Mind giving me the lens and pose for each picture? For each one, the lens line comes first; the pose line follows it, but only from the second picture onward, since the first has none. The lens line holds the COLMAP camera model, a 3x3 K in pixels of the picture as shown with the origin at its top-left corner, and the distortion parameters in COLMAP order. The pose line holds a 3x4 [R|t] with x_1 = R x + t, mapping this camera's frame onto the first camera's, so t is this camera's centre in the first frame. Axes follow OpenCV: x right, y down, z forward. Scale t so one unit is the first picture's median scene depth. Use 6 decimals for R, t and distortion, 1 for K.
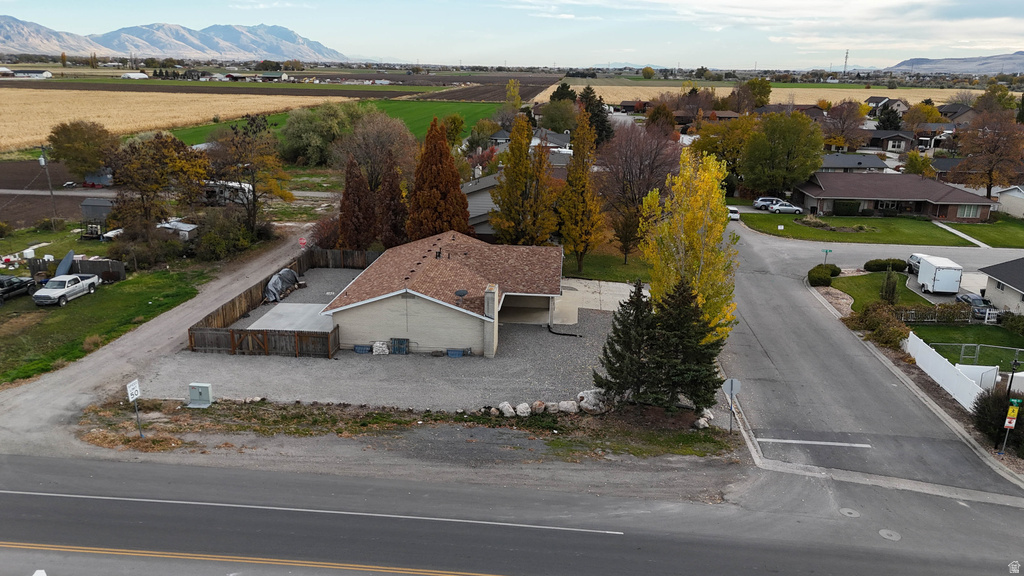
lens RADIAL K [[783.6, 0, 512.6], [0, 783.6, 292.1], [0, 0, 1]] dist [0.077549, -0.082420]
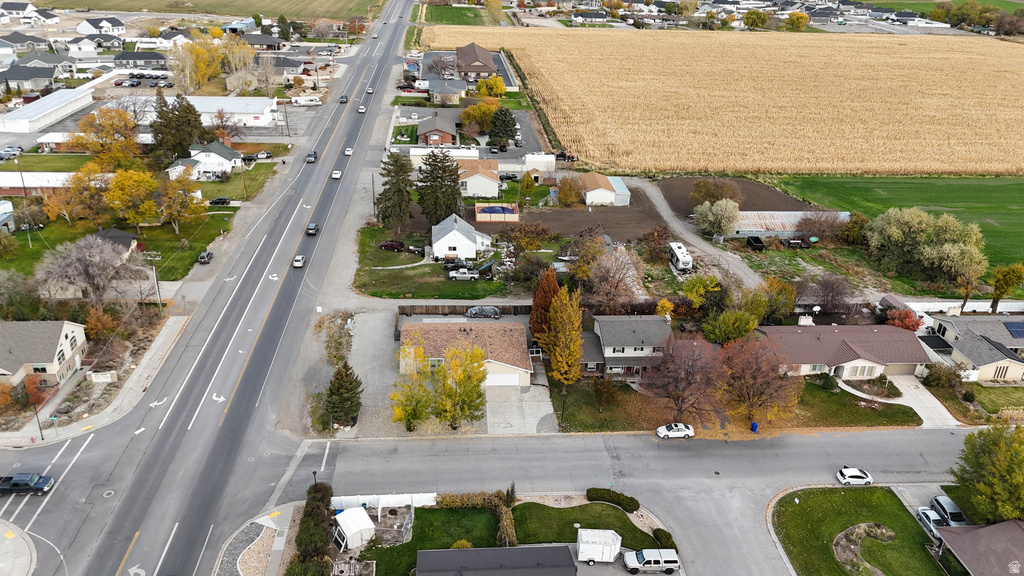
lens RADIAL K [[770.0, 0, 512.0], [0, 770.0, 288.0], [0, 0, 1]] dist [0.077645, -0.090364]
pose [[0.161578, 0.404593, -0.900109, 1.687487], [-0.301386, 0.888749, 0.345386, -0.877305], [0.939712, 0.215473, 0.265541, 0.575550]]
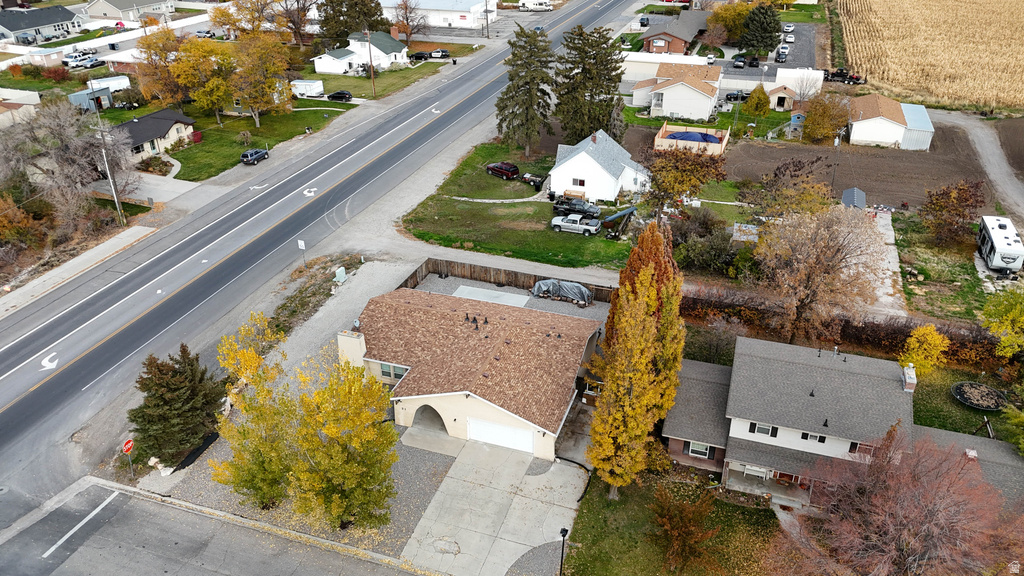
lens RADIAL K [[747.0, 0, 512.0], [0, 747.0, 288.0], [0, 0, 1]] dist [0.093089, -0.115621]
pose [[-0.249265, 0.451130, -0.856941, 0.753346], [-0.265471, 0.819146, 0.508453, -0.622283], [0.931339, 0.354233, -0.084422, 1.136503]]
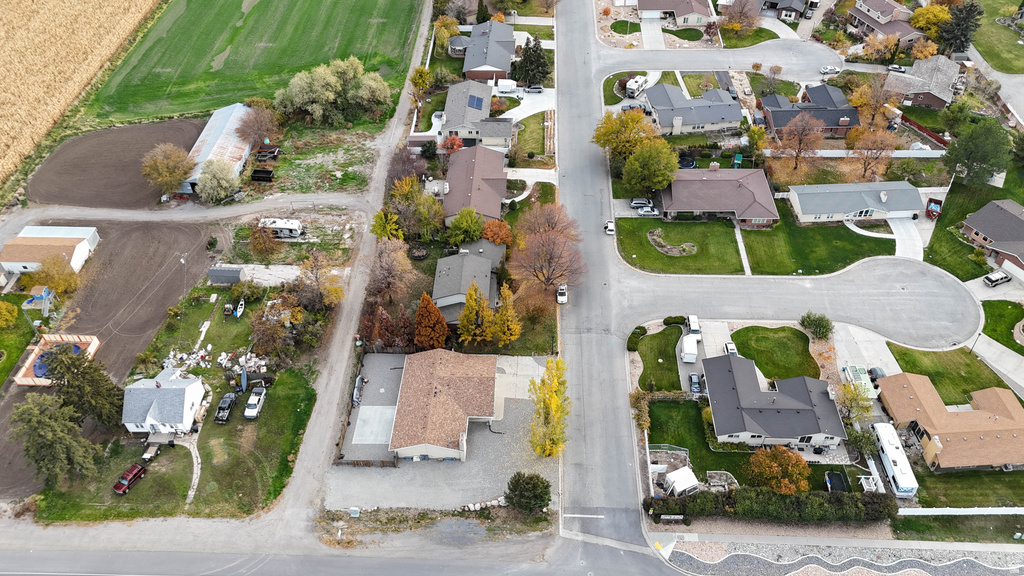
lens RADIAL K [[770.0, 0, 512.0], [0, 770.0, 288.0], [0, 0, 1]] dist [0.077645, -0.090364]
pose [[0.998345, -0.057051, 0.007254, 0.113116], [0.047028, 0.882453, 0.468044, -1.271446], [-0.033104, -0.466929, 0.883675, -0.710668]]
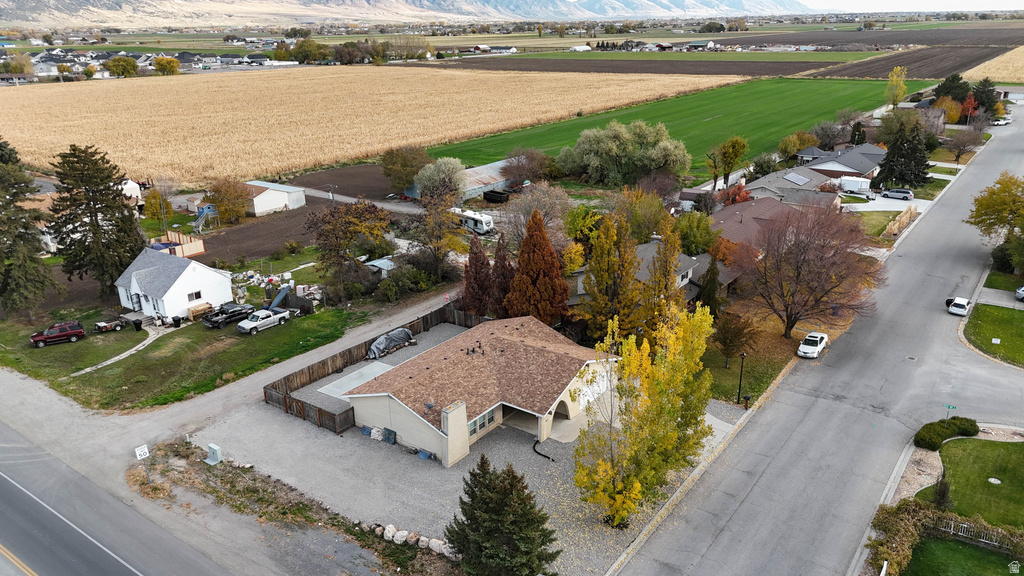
lens RADIAL K [[754.5, 0, 512.0], [0, 754.5, 288.0], [0, 0, 1]] dist [0.049013, -0.027457]
pose [[0.853294, 0.142444, -0.501596, 0.487872], [-0.112888, 0.989614, 0.088992, -0.241916], [0.509063, -0.019312, 0.860513, 0.104816]]
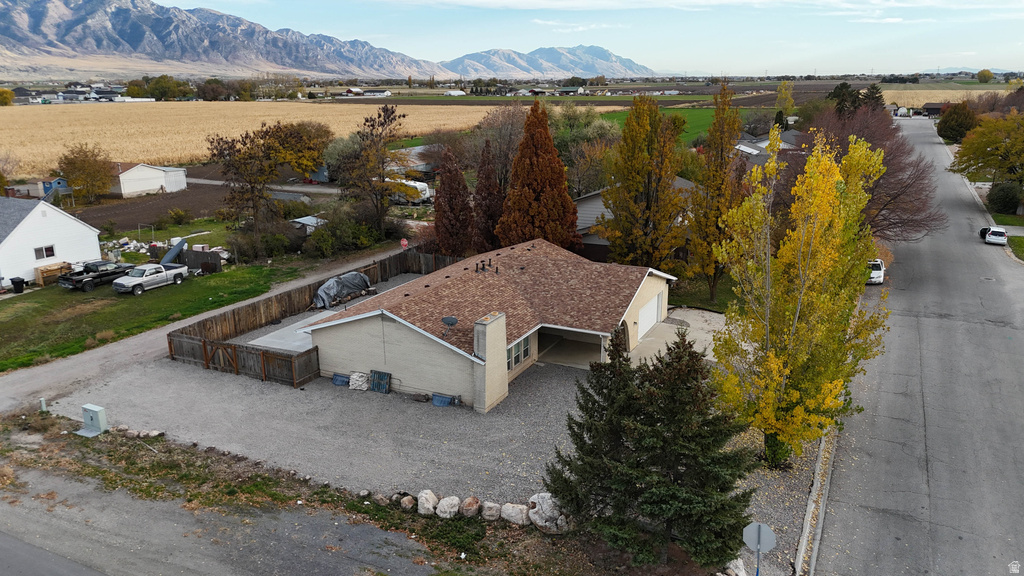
lens RADIAL K [[754.5, 0, 512.0], [0, 754.5, 288.0], [0, 0, 1]] dist [0.049013, -0.027457]
pose [[0.929341, 0.074401, -0.361650, 0.212555], [-0.078641, 0.996898, 0.003001, -0.031907], [0.360752, 0.025651, 0.932309, 0.306913]]
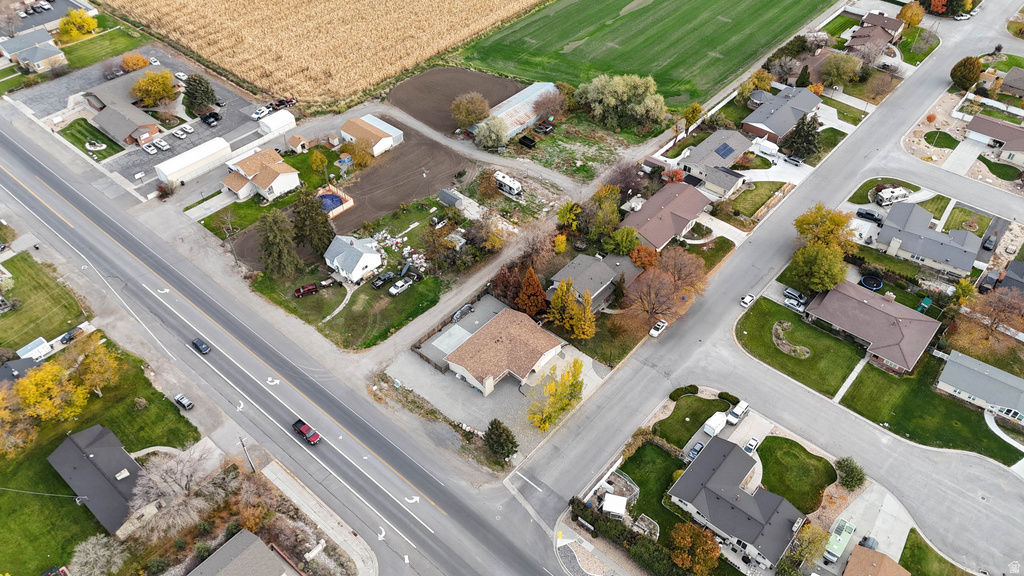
lens RADIAL K [[747.0, 0, 512.0], [0, 747.0, 288.0], [0, 0, 1]] dist [0.093089, -0.115621]
pose [[0.805121, 0.394289, -0.443075, 1.006661], [-0.143178, 0.854149, 0.499929, -1.490318], [0.575569, -0.339065, 0.744147, -0.801865]]
